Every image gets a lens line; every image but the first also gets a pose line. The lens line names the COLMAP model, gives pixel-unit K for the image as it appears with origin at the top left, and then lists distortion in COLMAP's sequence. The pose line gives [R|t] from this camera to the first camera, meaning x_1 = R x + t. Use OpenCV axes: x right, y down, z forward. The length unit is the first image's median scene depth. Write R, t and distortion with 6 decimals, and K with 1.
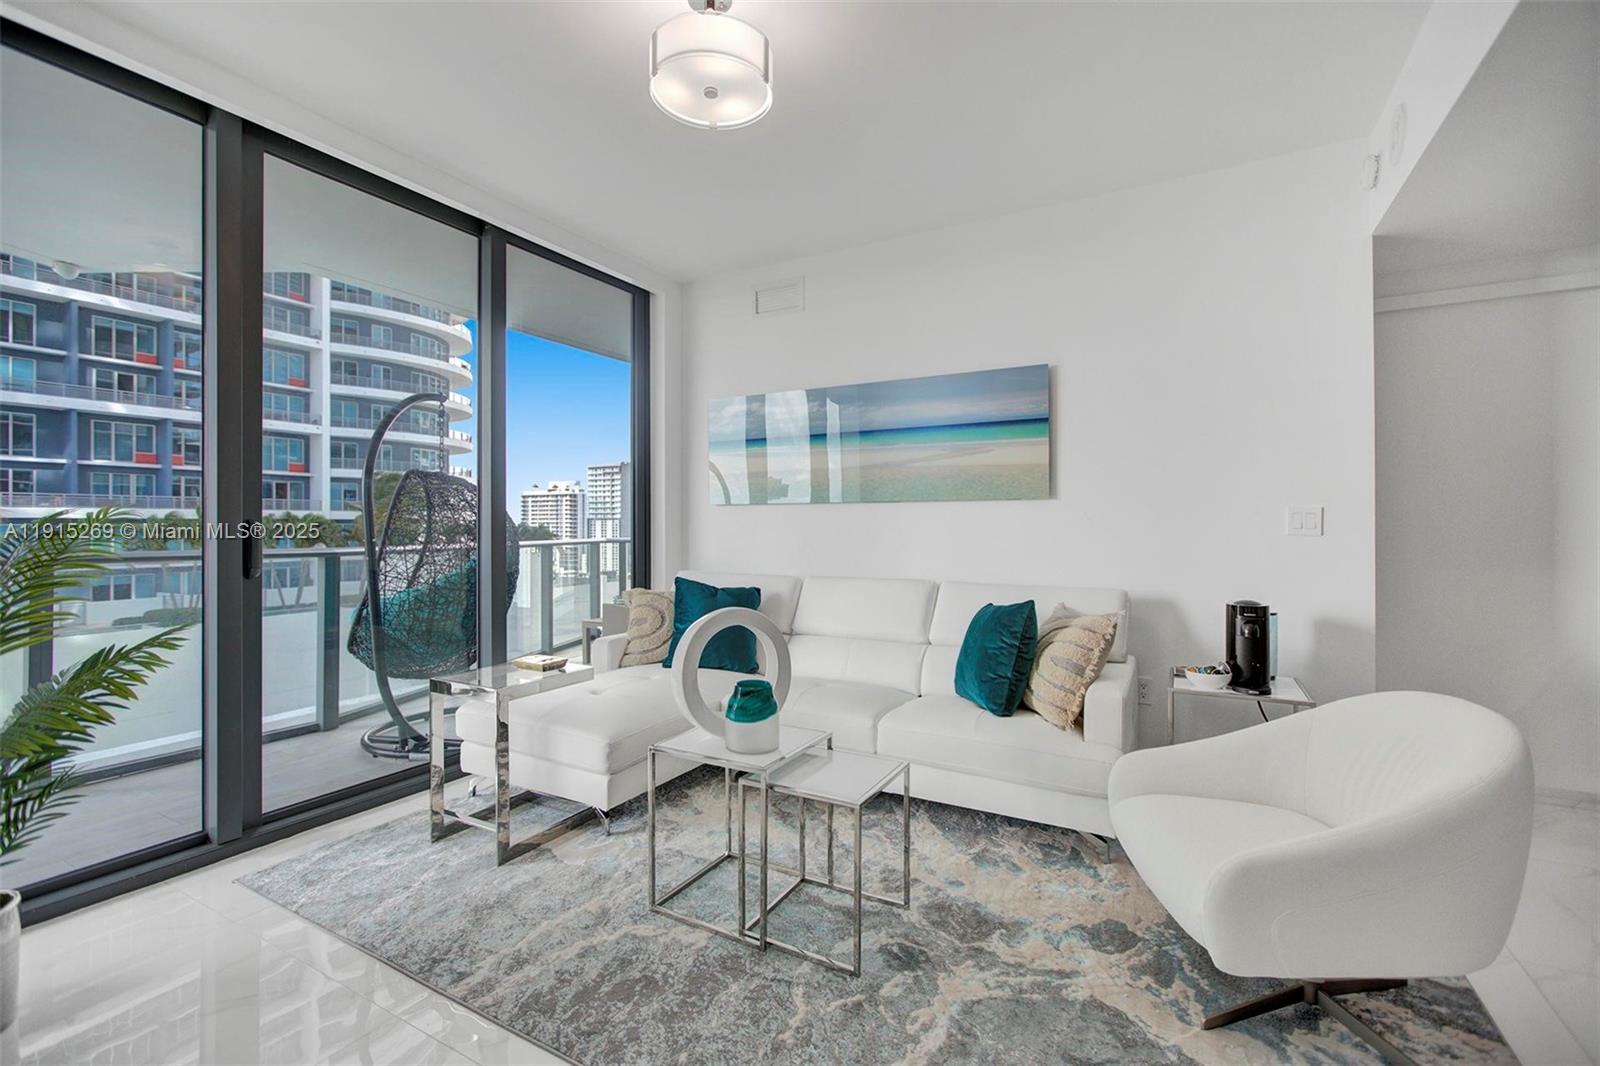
lens RADIAL K [[707.6, 0, 790.8], [0, 707.6, 523.2], [0, 0, 1]] dist [-0.010469, 0.005181]
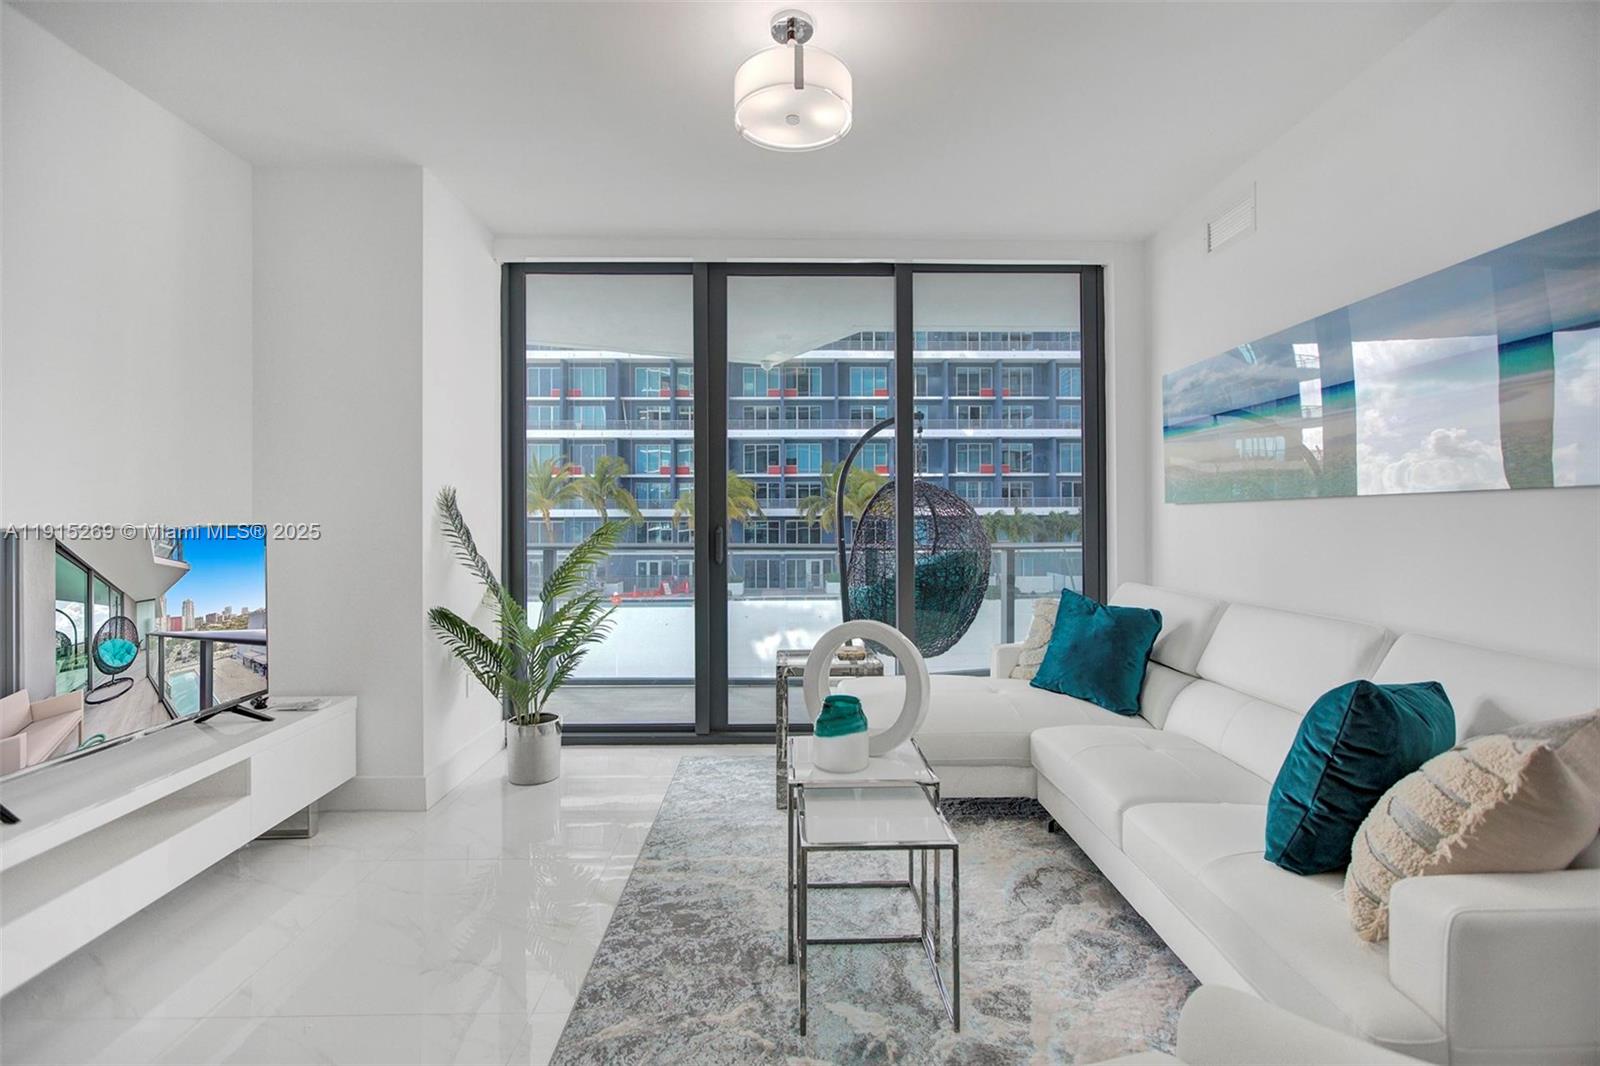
lens RADIAL K [[709.7, 0, 792.1], [0, 709.7, 515.2], [0, 0, 1]] dist [0.001416, 0.000711]
pose [[0.514551, -0.005906, -0.857439, 0.602609], [0.002418, 0.999982, -0.005436, -0.017320], [0.857456, 0.000724, 0.514556, 0.349705]]
